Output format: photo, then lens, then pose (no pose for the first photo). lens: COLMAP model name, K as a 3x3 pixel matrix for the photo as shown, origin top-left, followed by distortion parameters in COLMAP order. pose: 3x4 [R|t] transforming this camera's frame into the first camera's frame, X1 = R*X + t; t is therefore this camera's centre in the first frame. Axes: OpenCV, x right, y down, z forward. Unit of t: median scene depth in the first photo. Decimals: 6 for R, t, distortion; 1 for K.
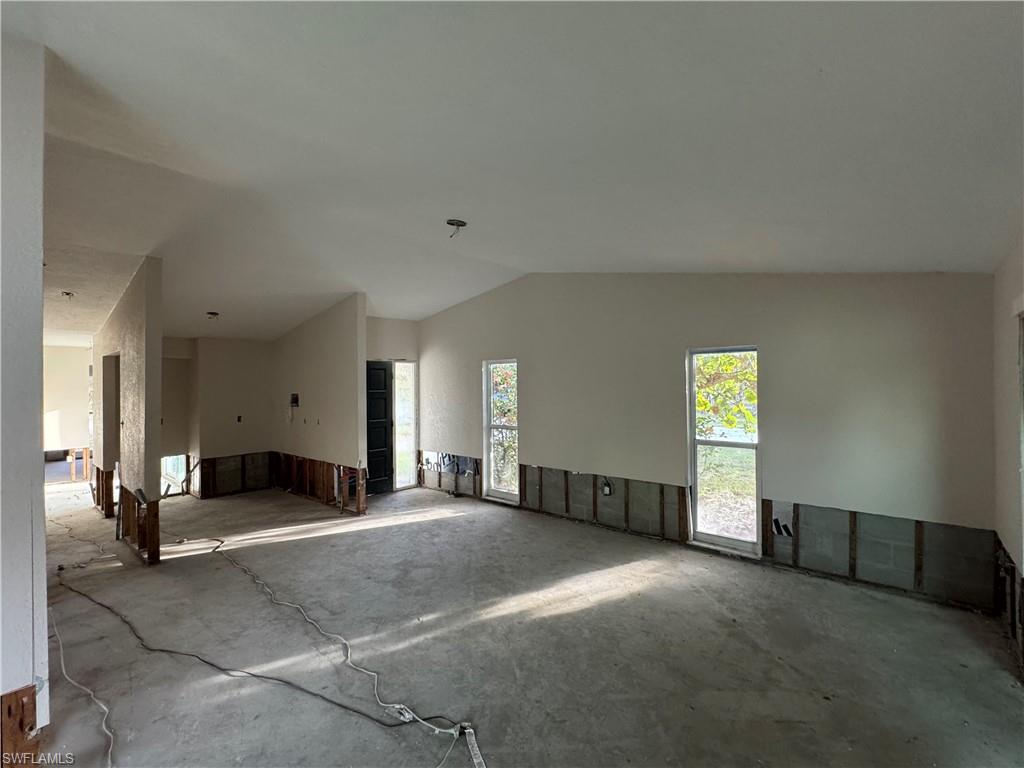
lens RADIAL K [[454.8, 0, 510.2], [0, 454.8, 383.9], [0, 0, 1]] dist [-0.007866, 0.002058]
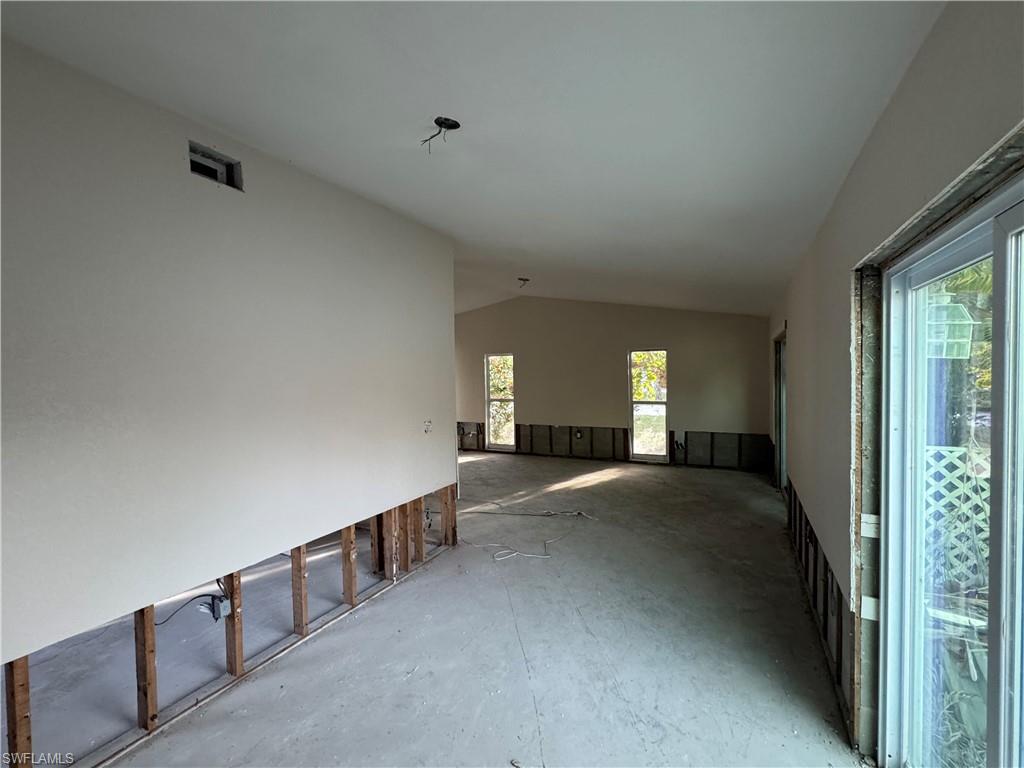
lens RADIAL K [[454.8, 0, 508.6], [0, 454.8, 384.1], [0, 0, 1]] dist [-0.007866, 0.002058]
pose [[0.968245, -0.014203, 0.249601, -0.492405], [0.007309, 0.999566, 0.028525, 0.004189], [-0.249898, -0.025794, 0.967929, -0.571975]]
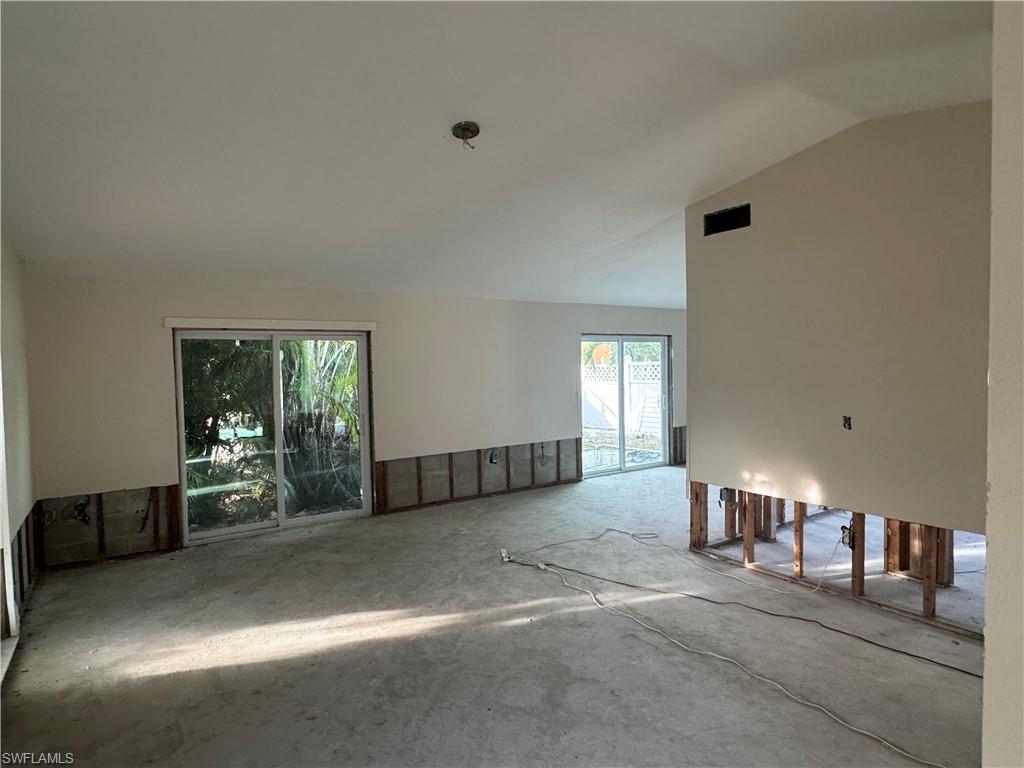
lens RADIAL K [[581.2, 0, 510.9], [0, 581.2, 386.6], [0, 0, 1]] dist [0.004003, 0.000136]
pose [[-0.968085, 0.017085, 0.250040, -0.319117], [0.025641, 0.999190, 0.030999, 0.016071], [-0.249308, 0.036421, -0.967739, 1.467227]]
